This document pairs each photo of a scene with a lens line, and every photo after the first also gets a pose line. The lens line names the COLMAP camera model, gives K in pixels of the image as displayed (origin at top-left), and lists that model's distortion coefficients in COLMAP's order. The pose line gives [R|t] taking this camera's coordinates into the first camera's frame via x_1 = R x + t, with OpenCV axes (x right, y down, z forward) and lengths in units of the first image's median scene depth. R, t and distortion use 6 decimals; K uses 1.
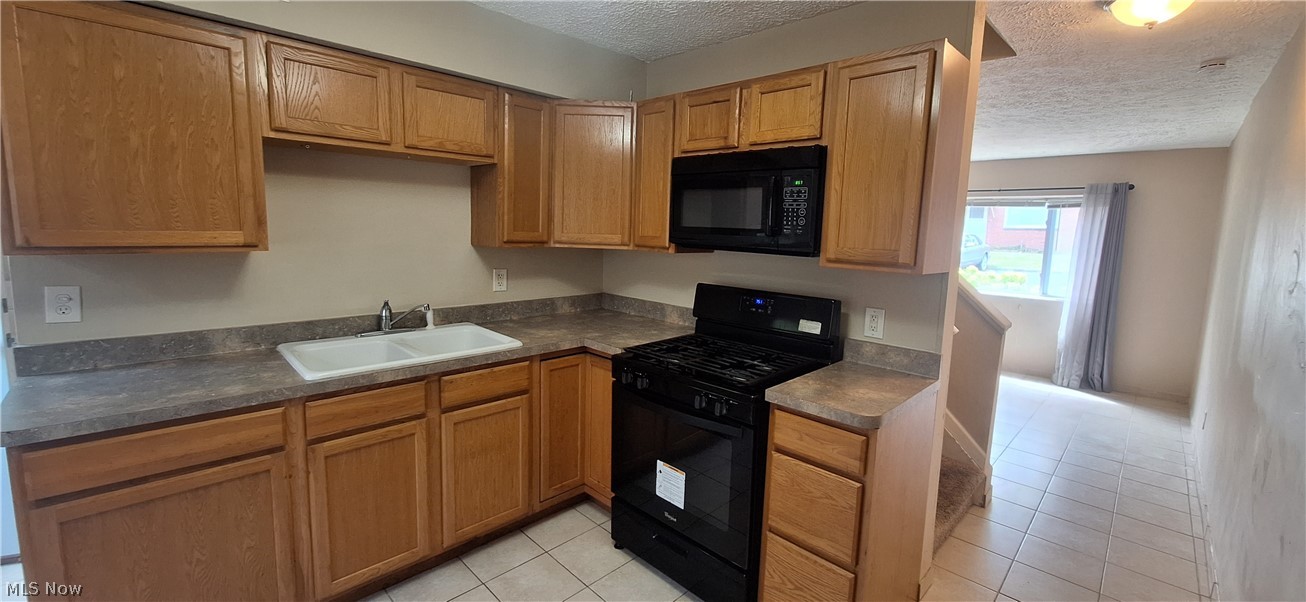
lens RADIAL K [[523.0, 0, 649.4], [0, 523.0, 311.0], [0, 0, 1]] dist [-0.000030, -0.000103]
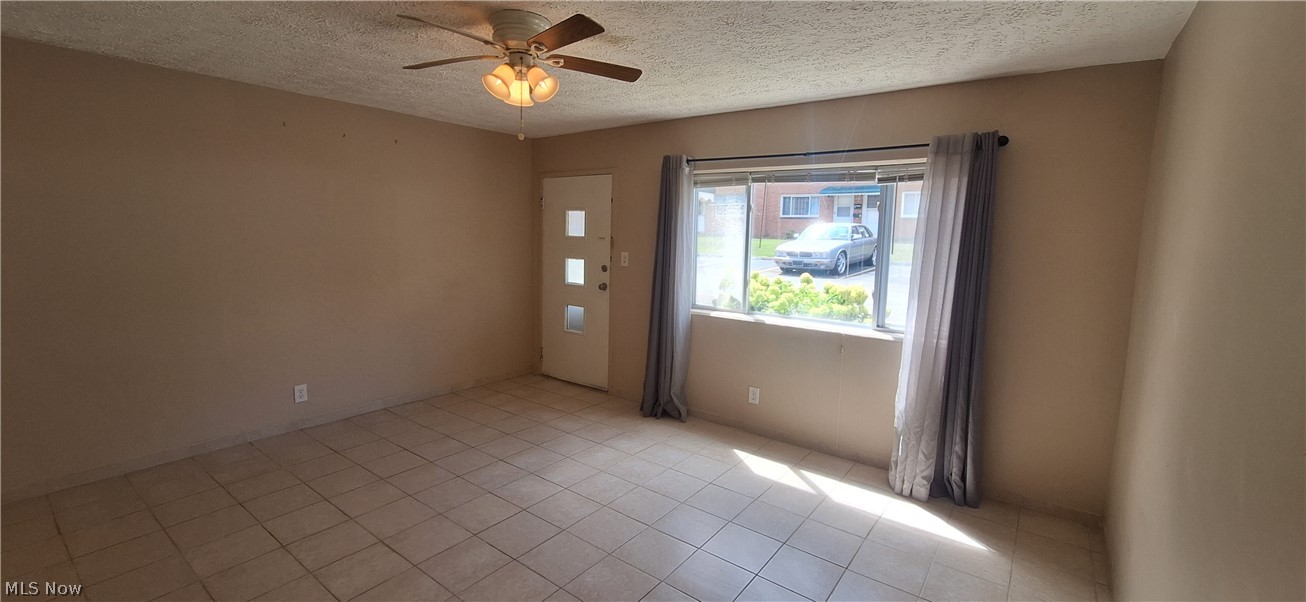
lens RADIAL K [[523.0, 0, 655.1], [0, 523.0, 300.3], [0, 0, 1]] dist [-0.000030, -0.000103]
pose [[0.984827, -0.018992, 0.172496, 0.437512], [0.019925, 0.999795, -0.003679, -0.070514], [-0.172391, 0.007060, 0.985003, 0.492886]]
